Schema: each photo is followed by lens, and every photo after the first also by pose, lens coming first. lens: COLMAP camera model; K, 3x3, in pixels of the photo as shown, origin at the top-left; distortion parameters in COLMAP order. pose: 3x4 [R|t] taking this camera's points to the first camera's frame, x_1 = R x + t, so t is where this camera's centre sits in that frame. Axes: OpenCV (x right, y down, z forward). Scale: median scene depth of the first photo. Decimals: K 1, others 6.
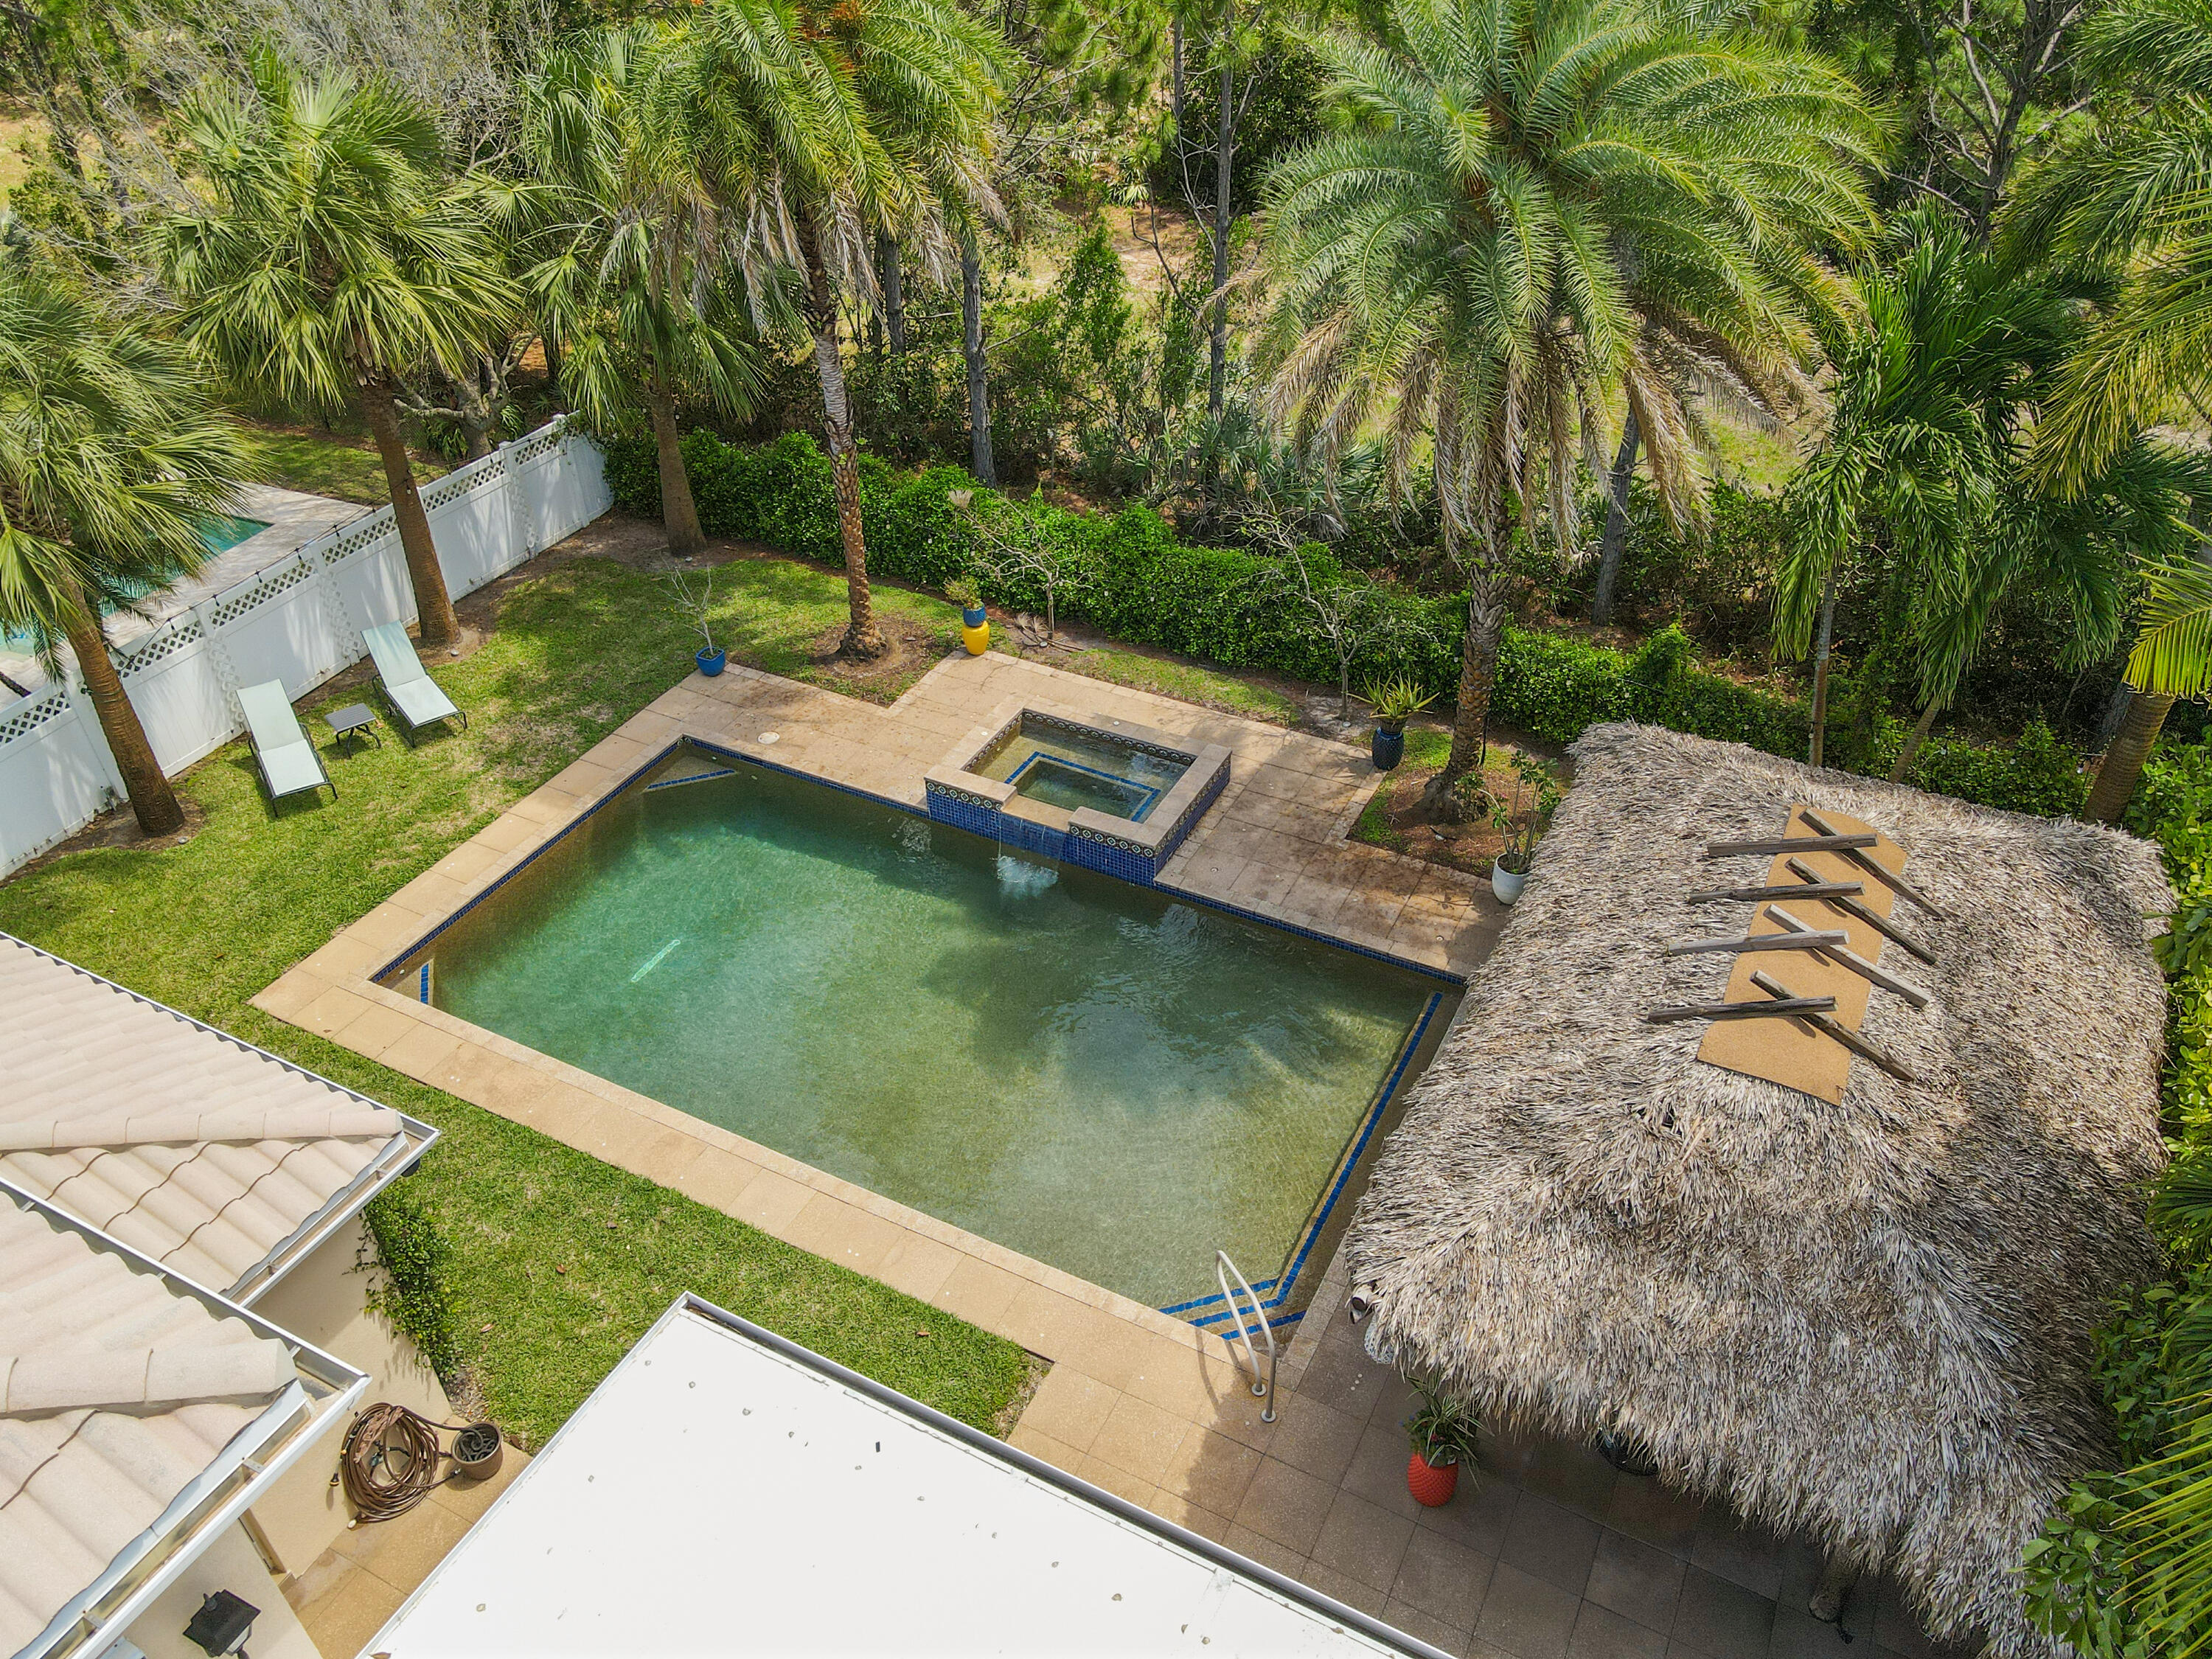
lens RADIAL K [[1626.2, 0, 1106.0], [0, 1626.2, 829.5], [0, 0, 1]] dist [0.004213, 0.007645]
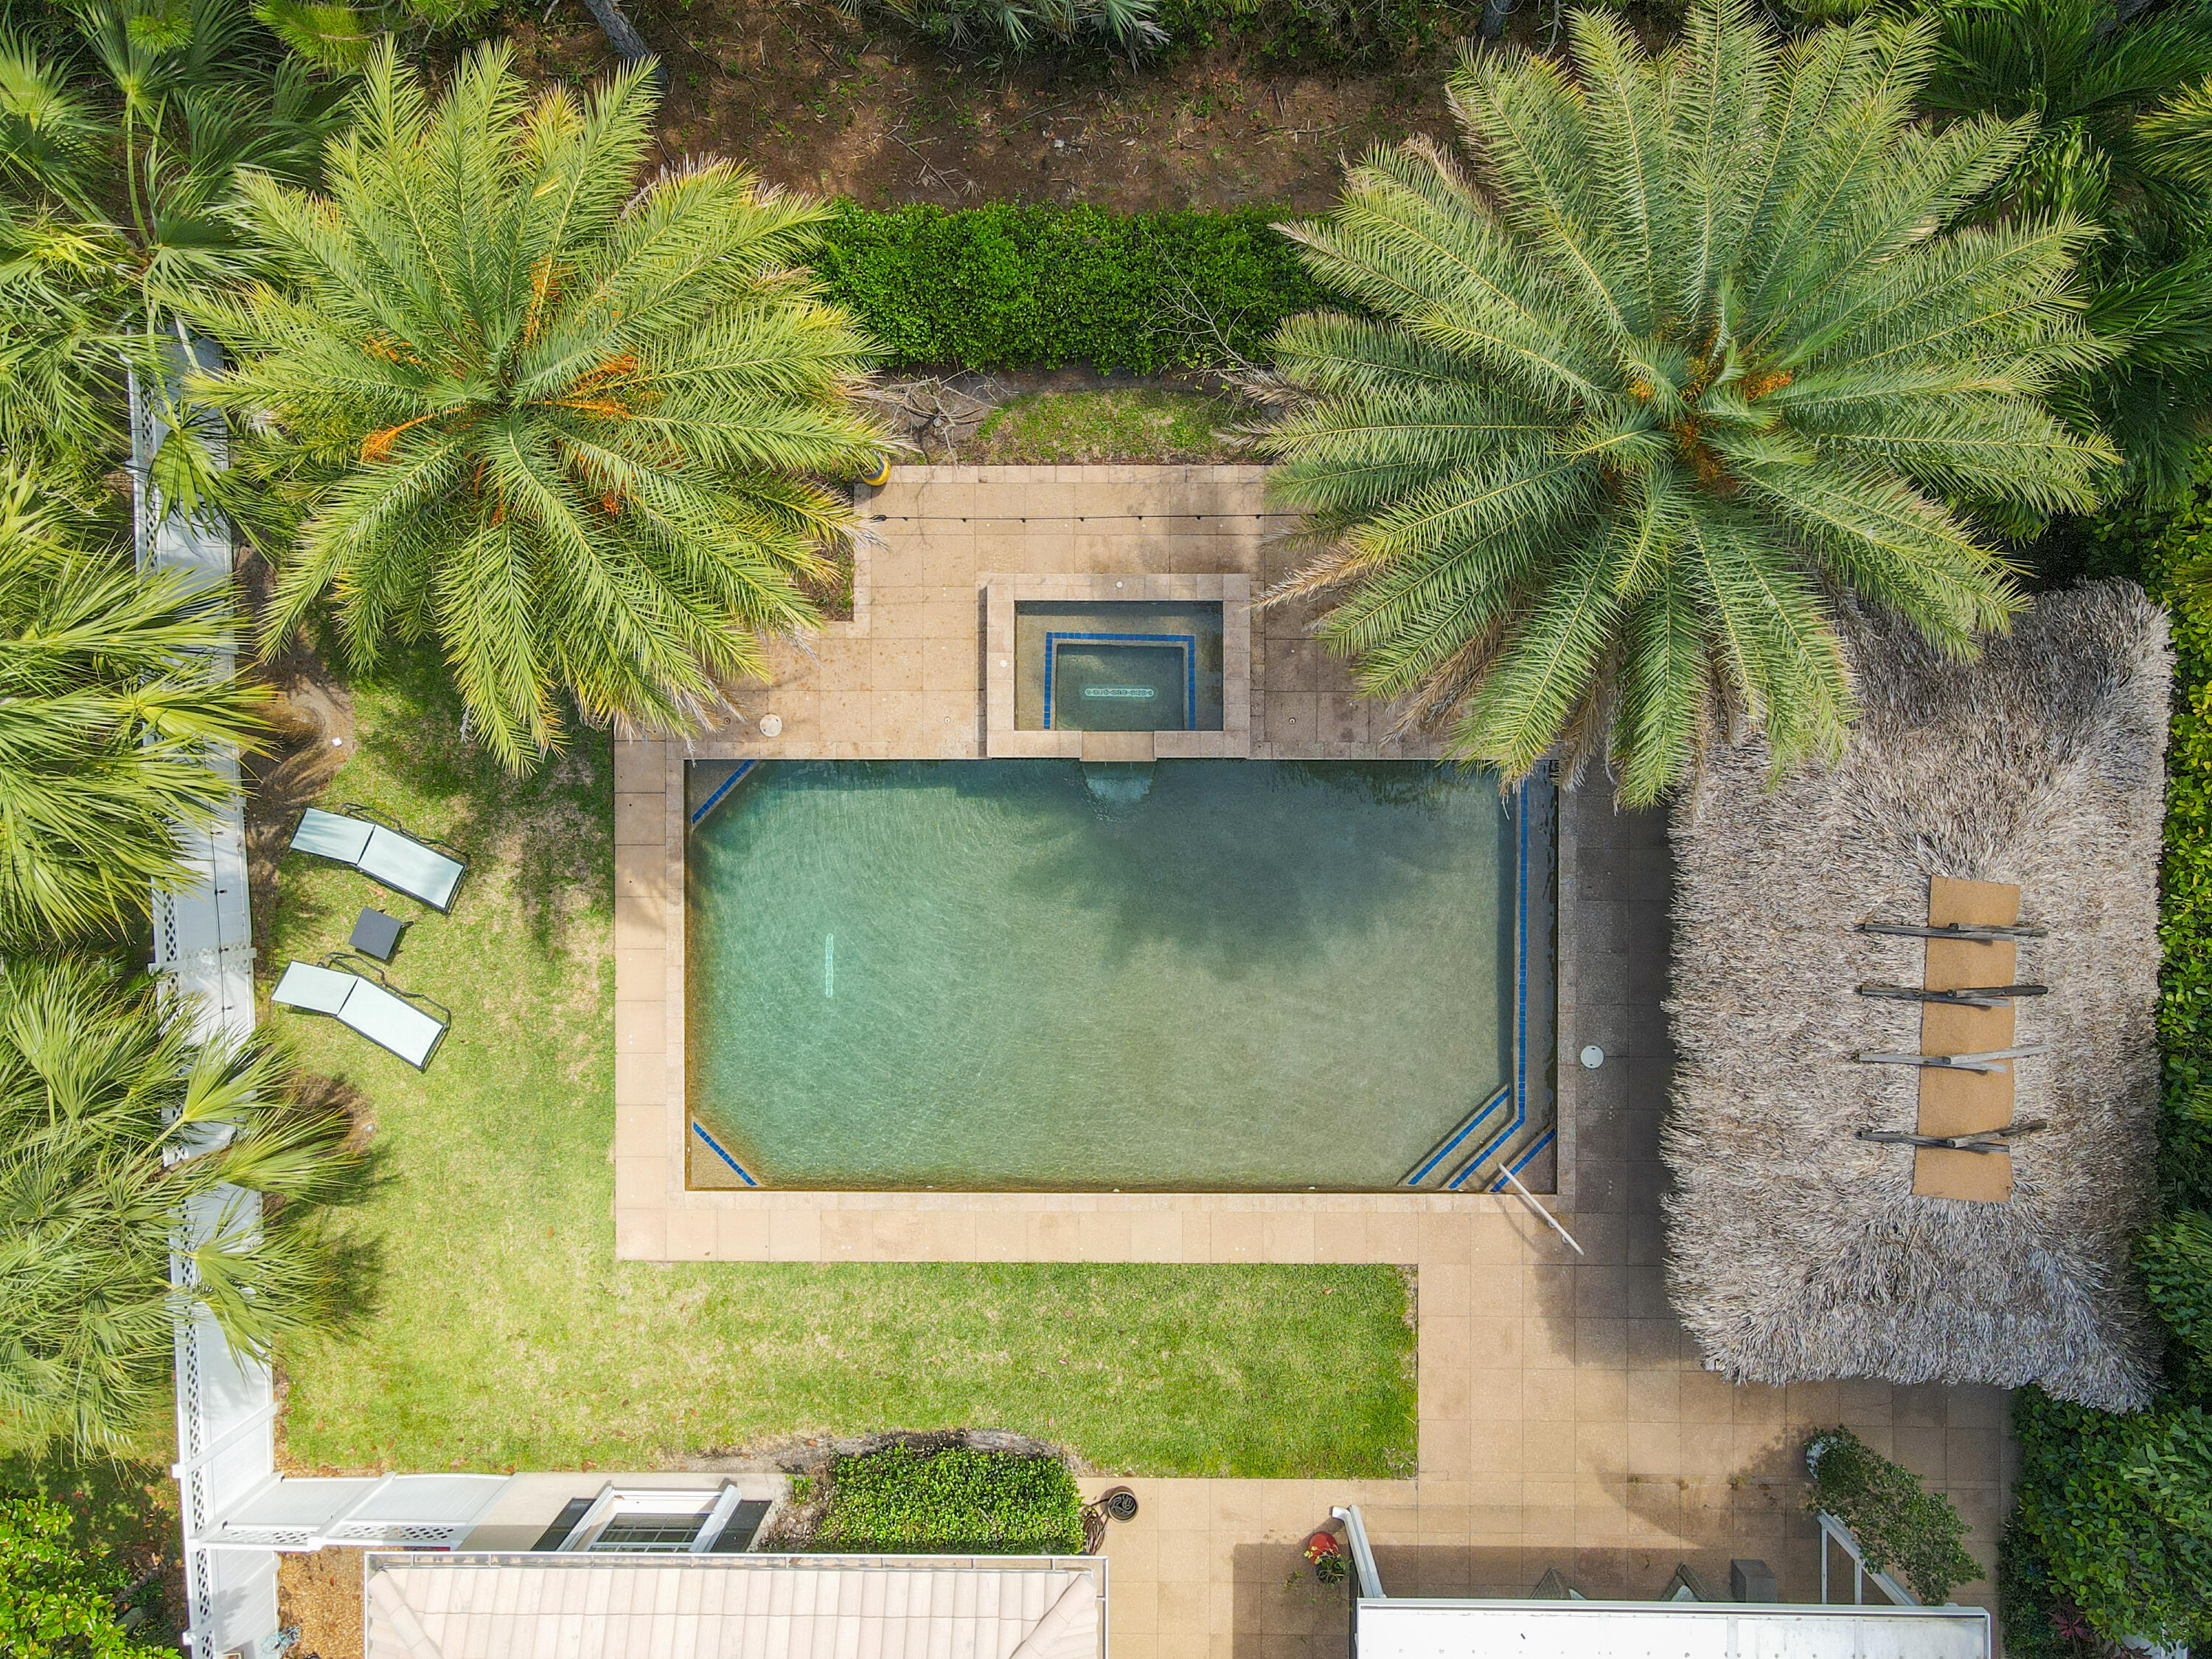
lens RADIAL K [[1544.6, 0, 1117.6], [0, 1544.6, 758.6], [0, 0, 1]] dist [-0.008770, -0.005563]
pose [[0.886366, -0.462984, -0.000658, -0.042180], [0.283223, 0.541095, 0.791834, -0.751442], [-0.366251, -0.702041, 0.610737, 0.399539]]
